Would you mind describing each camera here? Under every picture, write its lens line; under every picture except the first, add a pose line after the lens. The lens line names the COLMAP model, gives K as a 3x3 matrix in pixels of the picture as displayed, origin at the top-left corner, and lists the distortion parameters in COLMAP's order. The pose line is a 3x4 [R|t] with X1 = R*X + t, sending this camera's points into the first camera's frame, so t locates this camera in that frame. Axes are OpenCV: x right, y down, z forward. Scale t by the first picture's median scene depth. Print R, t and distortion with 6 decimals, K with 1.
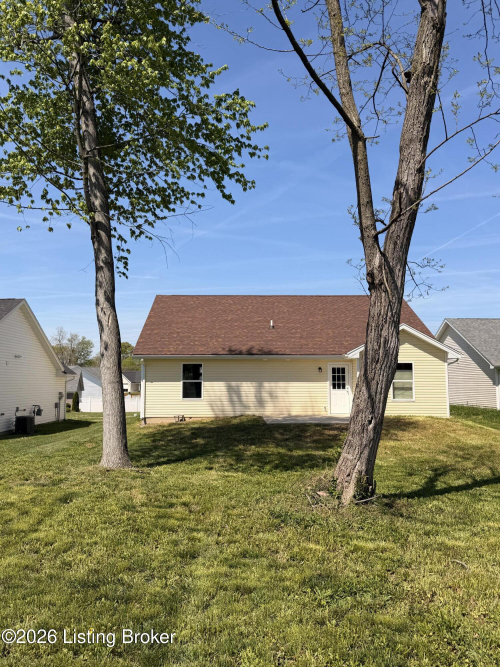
lens RADIAL K [[526.1, 0, 249.2], [0, 526.1, 330.2], [0, 0, 1]] dist [0.067750, -0.002280]
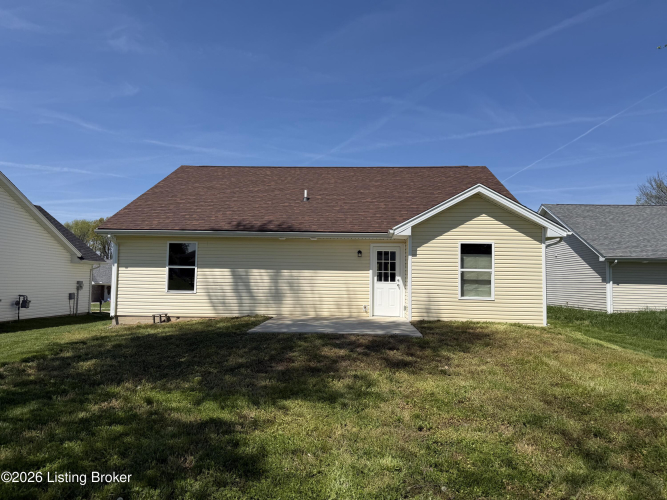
lens RADIAL K [[464.5, 0, 321.9], [0, 464.5, 242.6], [0, 0, 1]] dist [0.003896, -0.000884]
pose [[0.996218, 0.010841, -0.086213, 0.138995], [-0.009426, 0.999815, 0.016794, 0.050447], [0.086379, -0.015918, 0.996135, 0.379947]]
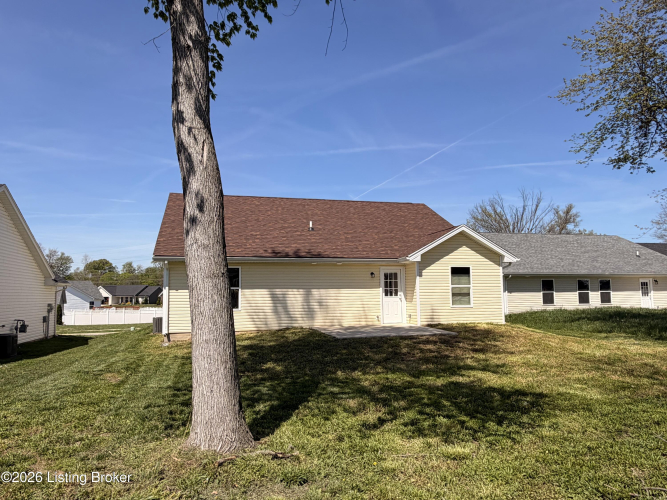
lens RADIAL K [[464.5, 0, 334.4], [0, 464.5, 248.1], [0, 0, 1]] dist [0.003896, -0.000884]
pose [[0.975176, 0.012594, 0.221074, -0.106291], [-0.012584, 0.999920, -0.001452, 0.031148], [-0.221075, -0.001366, 0.975256, 0.239746]]
